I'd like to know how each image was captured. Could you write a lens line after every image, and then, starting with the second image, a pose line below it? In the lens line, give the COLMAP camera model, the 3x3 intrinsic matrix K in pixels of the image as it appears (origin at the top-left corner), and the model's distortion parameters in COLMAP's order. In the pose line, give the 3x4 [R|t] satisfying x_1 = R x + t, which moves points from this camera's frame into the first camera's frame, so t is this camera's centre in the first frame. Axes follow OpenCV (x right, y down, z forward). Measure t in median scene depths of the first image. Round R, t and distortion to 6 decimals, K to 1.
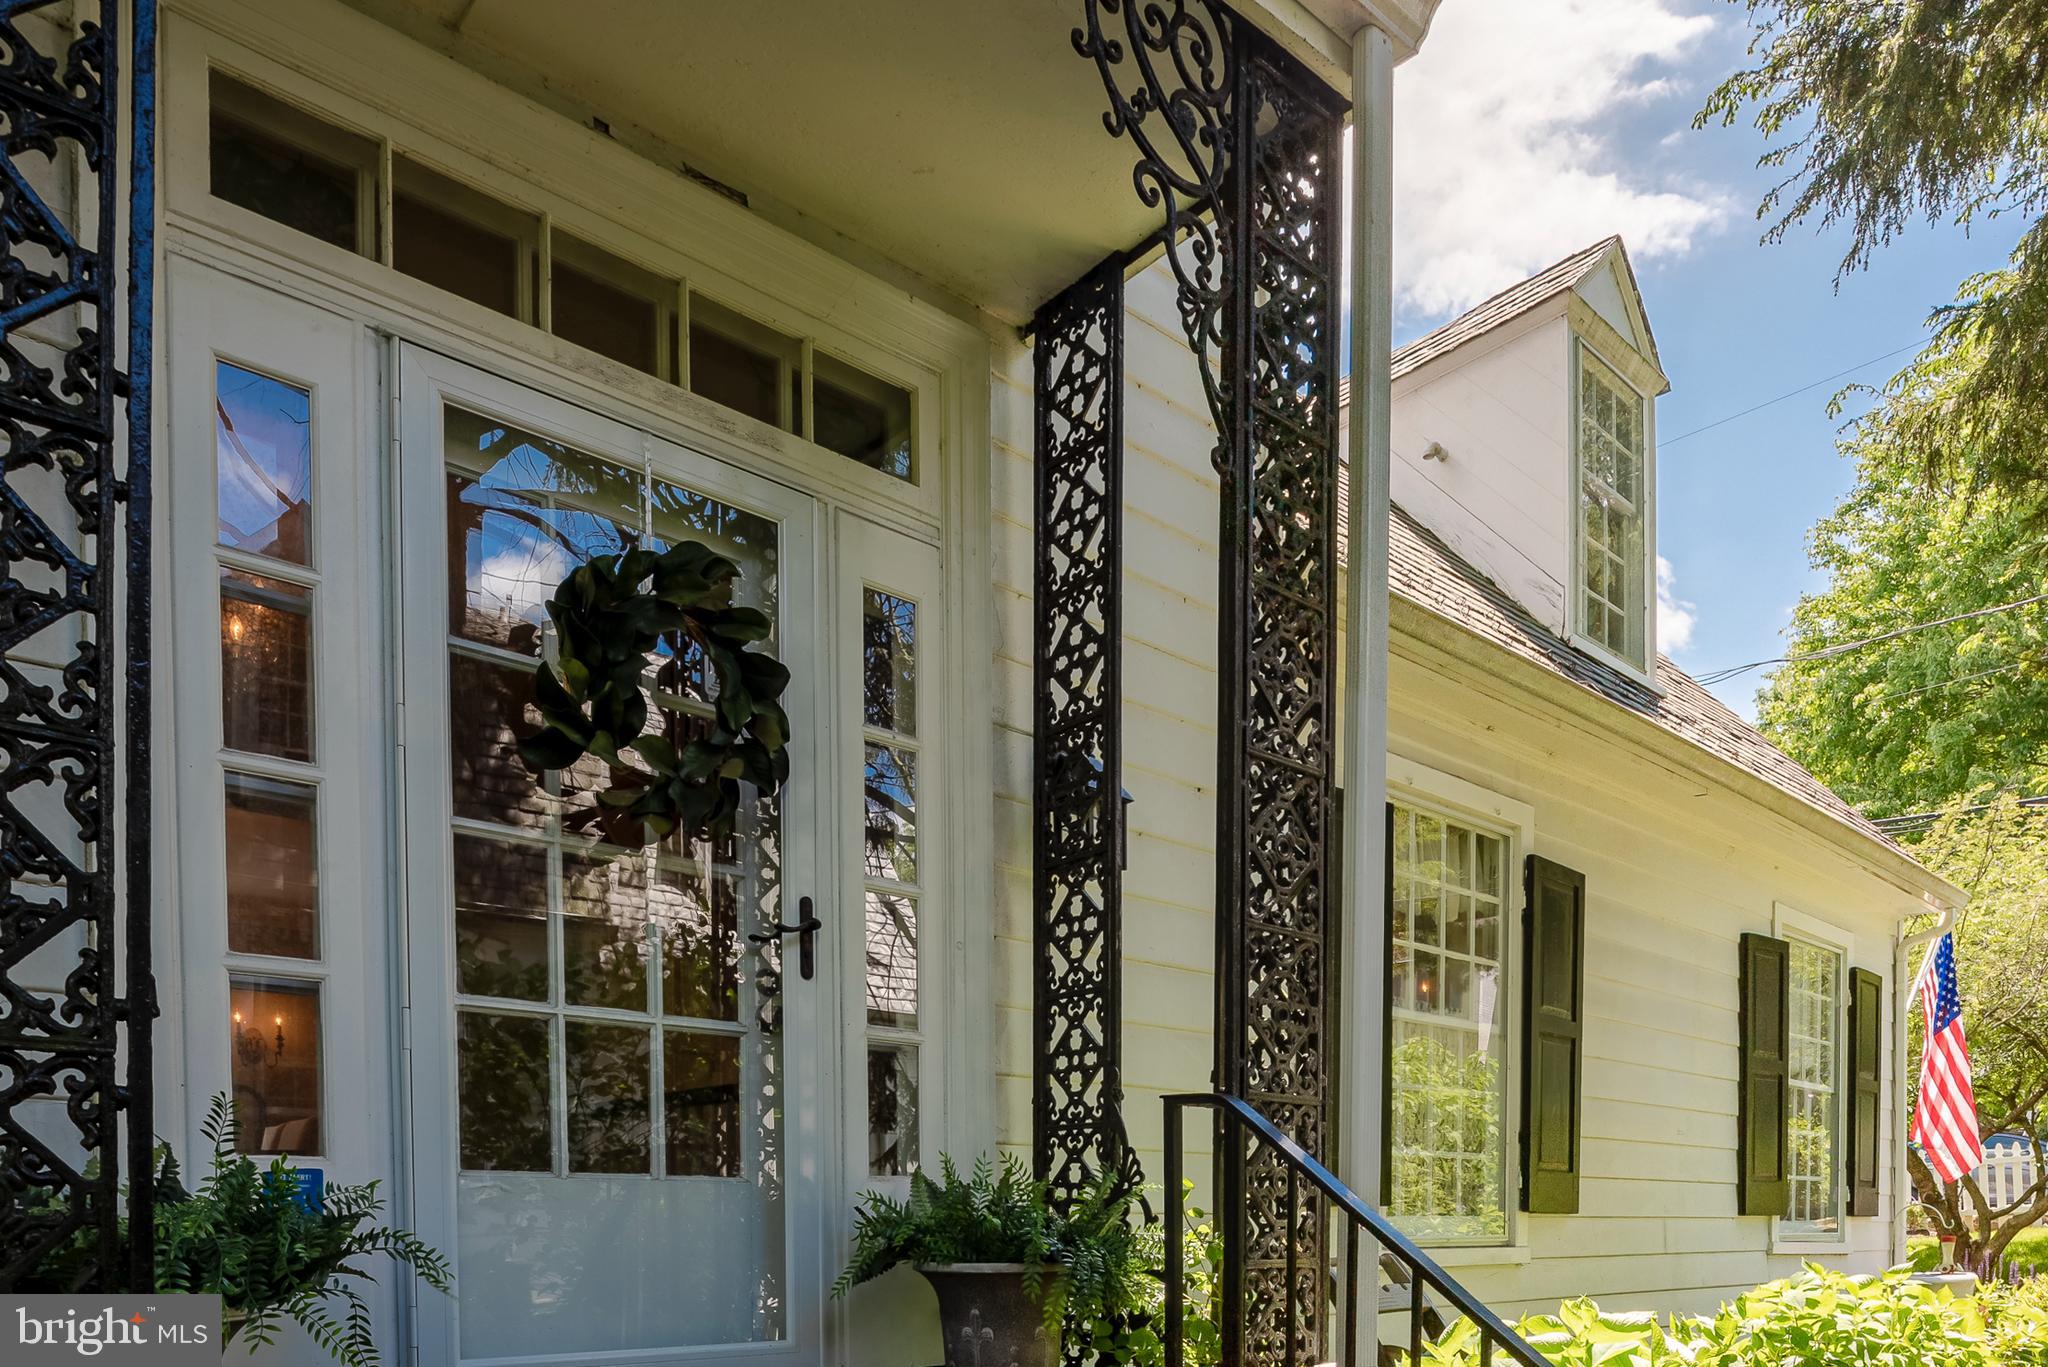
lens RADIAL K [[1394.9, 0, 1026.3], [0, 1394.9, 1205.4], [0, 0, 1]] dist [0.003331, -0.004662]
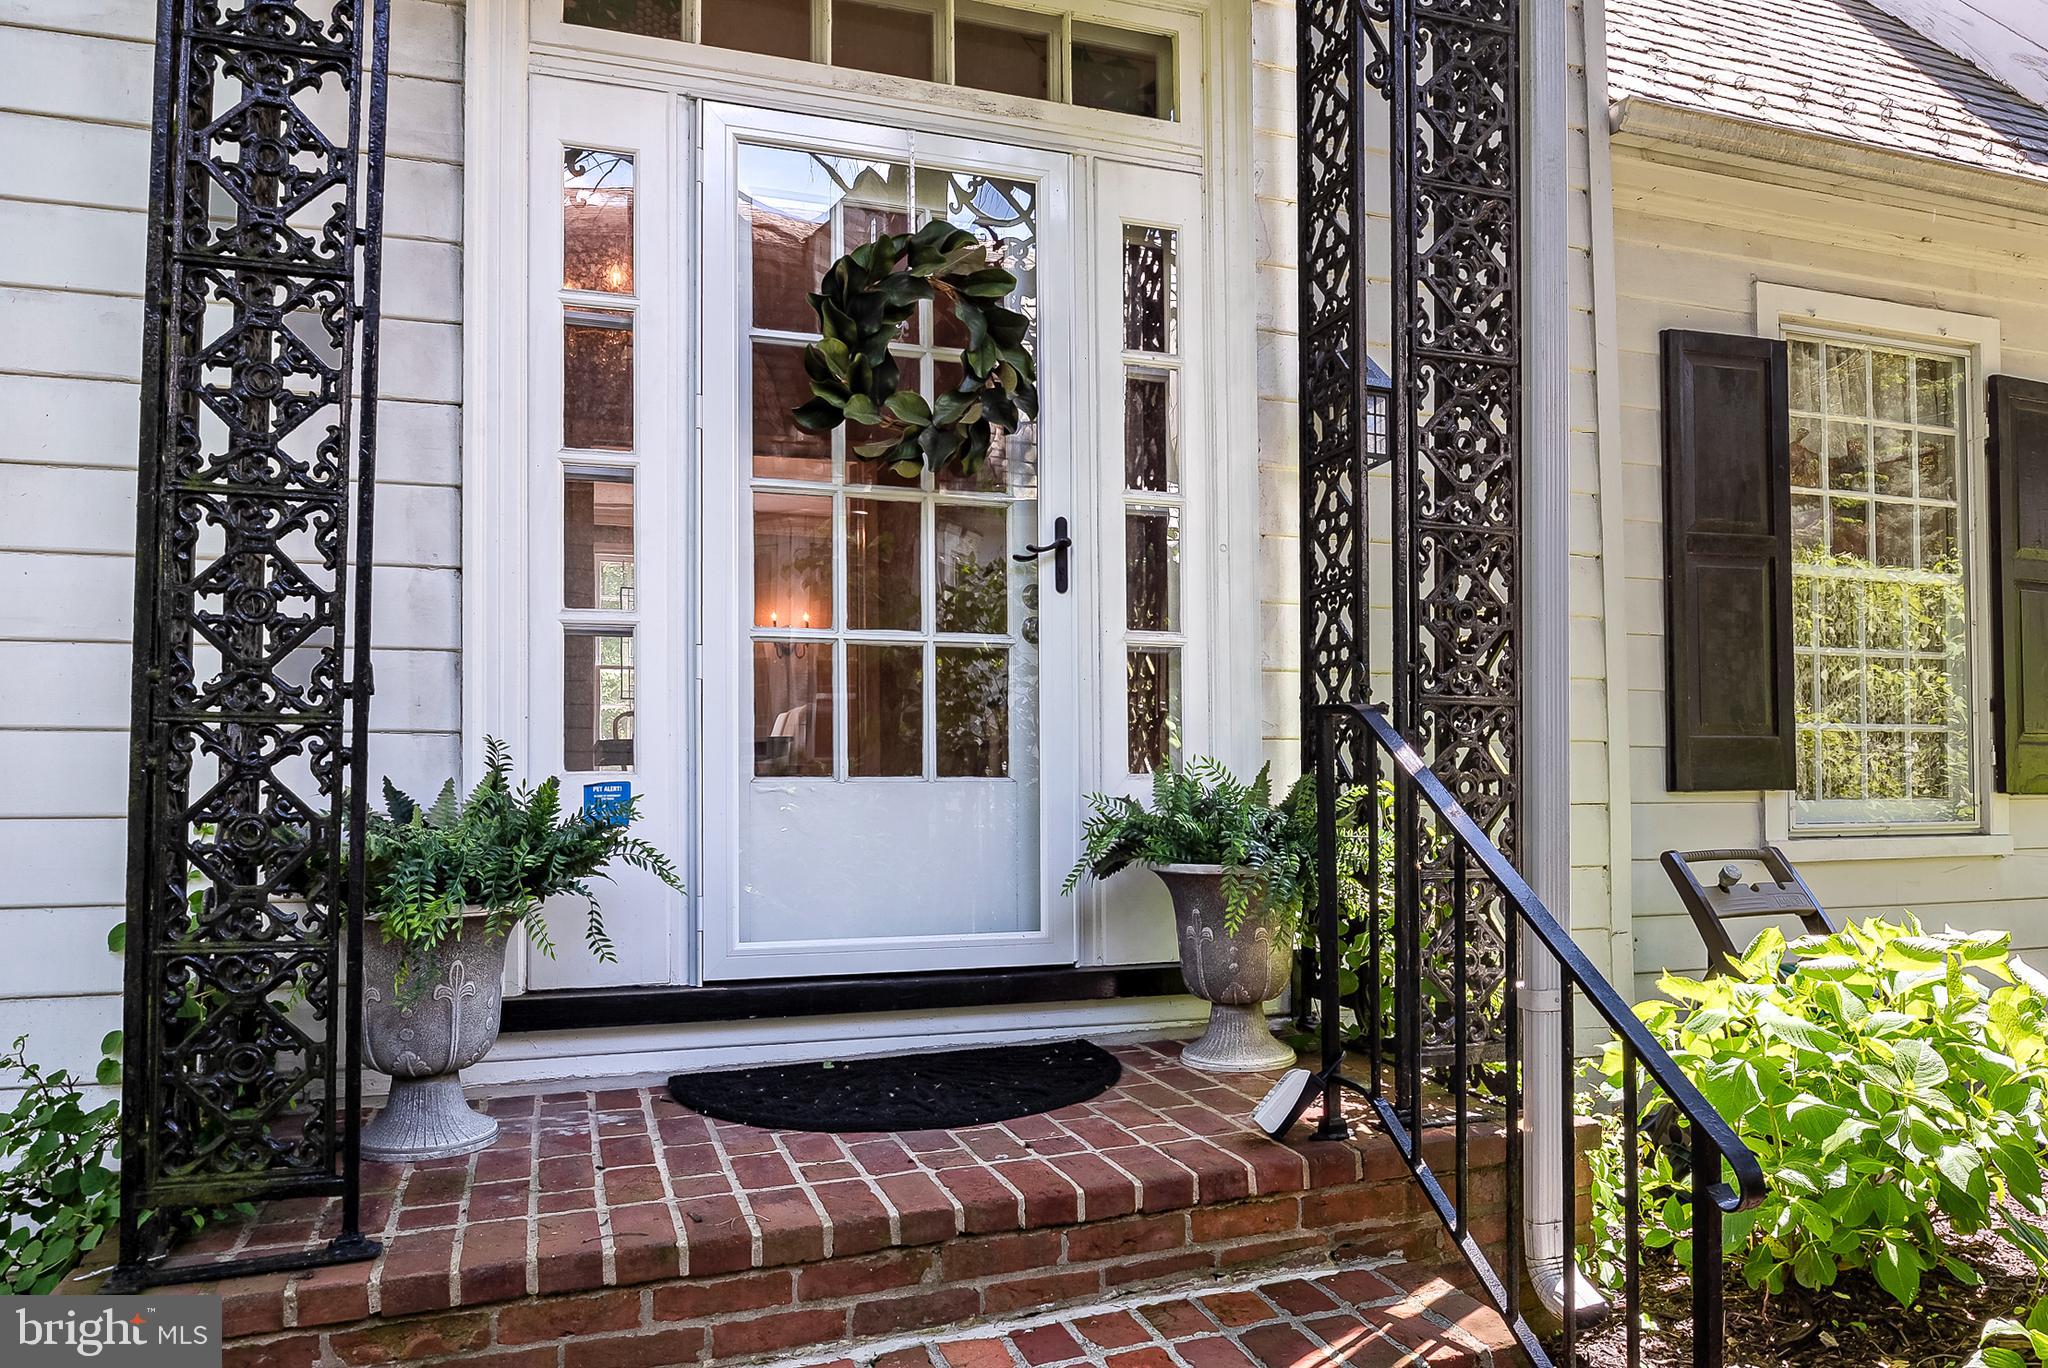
lens RADIAL K [[1395.7, 0, 1024.0], [0, 1395.7, 684.0], [0, 0, 1]] dist [0.000624, -0.000332]
pose [[0.931526, -0.029516, -0.362475, 0.205830], [0.008030, 0.998127, -0.060640, -0.026801], [0.363586, 0.053577, 0.930019, -0.009831]]
